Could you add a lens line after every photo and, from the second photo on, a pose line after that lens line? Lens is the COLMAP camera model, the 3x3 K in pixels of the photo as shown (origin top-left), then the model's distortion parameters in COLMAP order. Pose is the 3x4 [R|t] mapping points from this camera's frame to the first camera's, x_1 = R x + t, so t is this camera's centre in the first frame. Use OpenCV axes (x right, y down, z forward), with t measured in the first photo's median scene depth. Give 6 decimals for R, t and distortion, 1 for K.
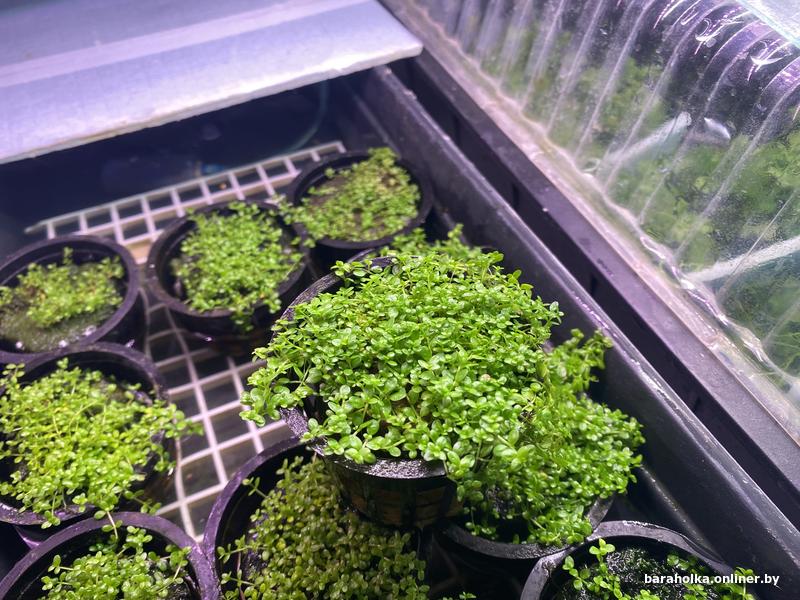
lens RADIAL K [[610.8, 0, 400.0], [0, 610.8, 300.0], [0, 0, 1]] dist [-0.002966, -0.005038]
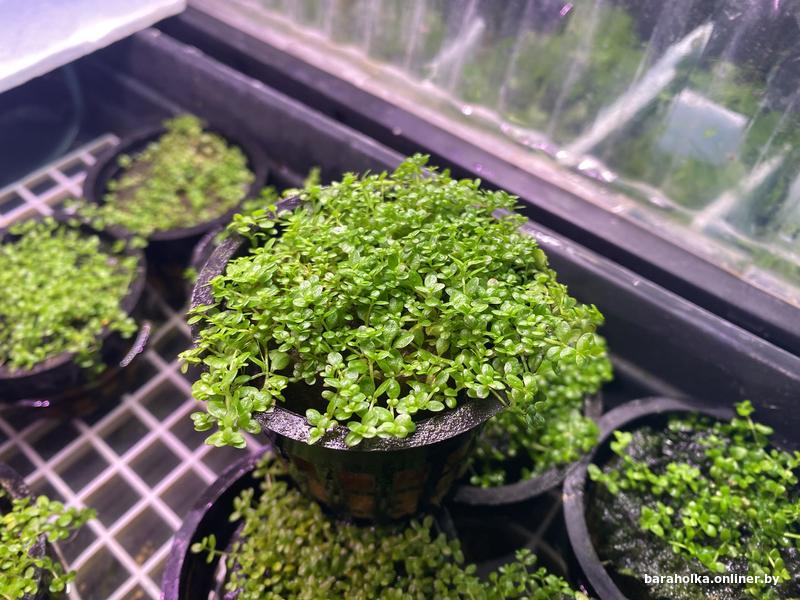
lens RADIAL K [[639.1, 0, 399.0], [0, 639.1, 278.3], [0, 0, 1]] dist [-0.089411, 0.085488]
pose [[0.894775, -0.304819, 0.326287, -0.132512], [0.312744, 0.949386, 0.029287, 0.032093], [-0.318700, 0.075839, 0.944817, 0.135509]]
